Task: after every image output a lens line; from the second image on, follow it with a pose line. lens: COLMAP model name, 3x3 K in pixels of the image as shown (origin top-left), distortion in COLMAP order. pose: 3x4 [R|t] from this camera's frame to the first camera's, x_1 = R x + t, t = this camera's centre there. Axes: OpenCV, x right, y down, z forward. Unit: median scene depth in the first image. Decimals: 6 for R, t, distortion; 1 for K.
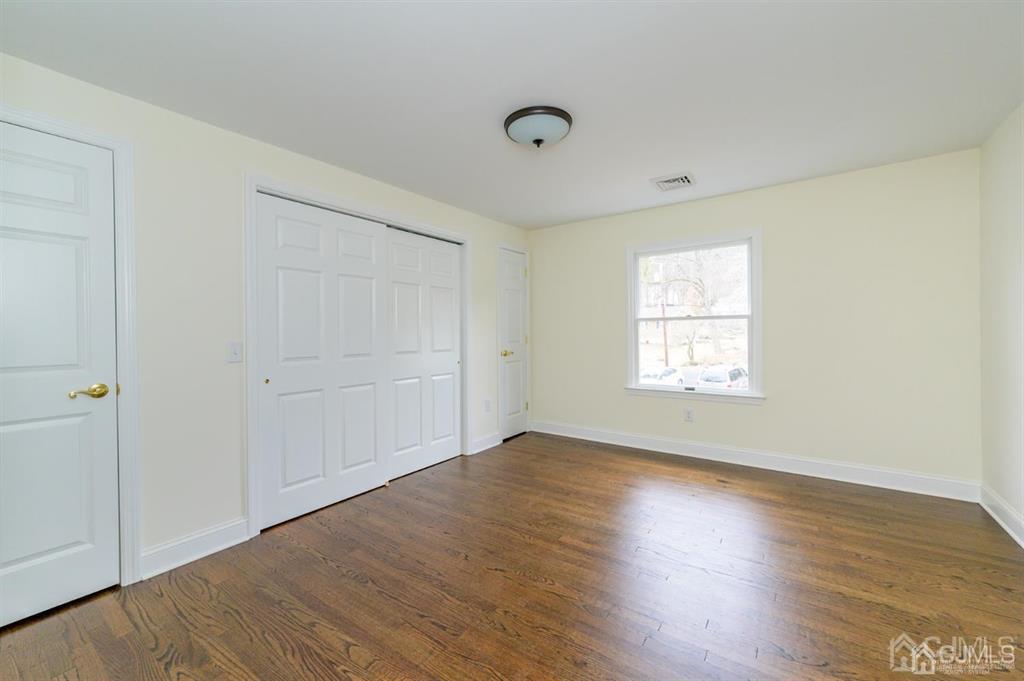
lens RADIAL K [[400.4, 0, 509.5], [0, 400.4, 335.4], [0, 0, 1]] dist [0.001353, 0.000109]
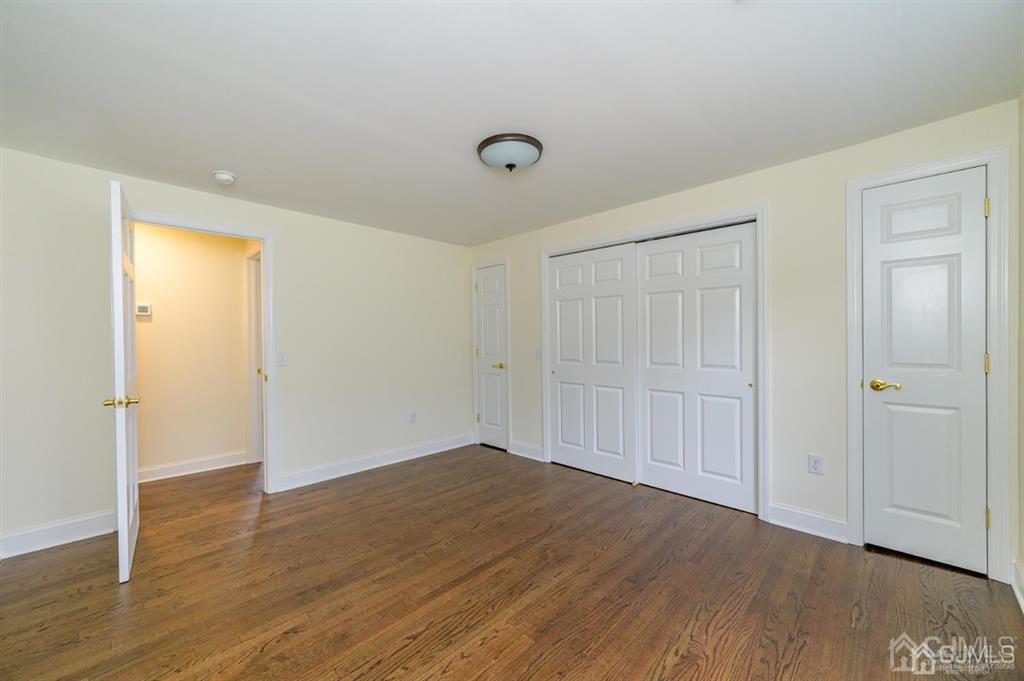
lens RADIAL K [[405.1, 0, 512.0], [0, 405.1, 340.5], [0, 0, 1]] dist [0.000268, -0.000018]
pose [[-0.140017, 0.022821, -0.989886, 0.949628], [0.007256, 0.999731, 0.022022, -0.047385], [0.990122, -0.004099, -0.140145, 0.972420]]
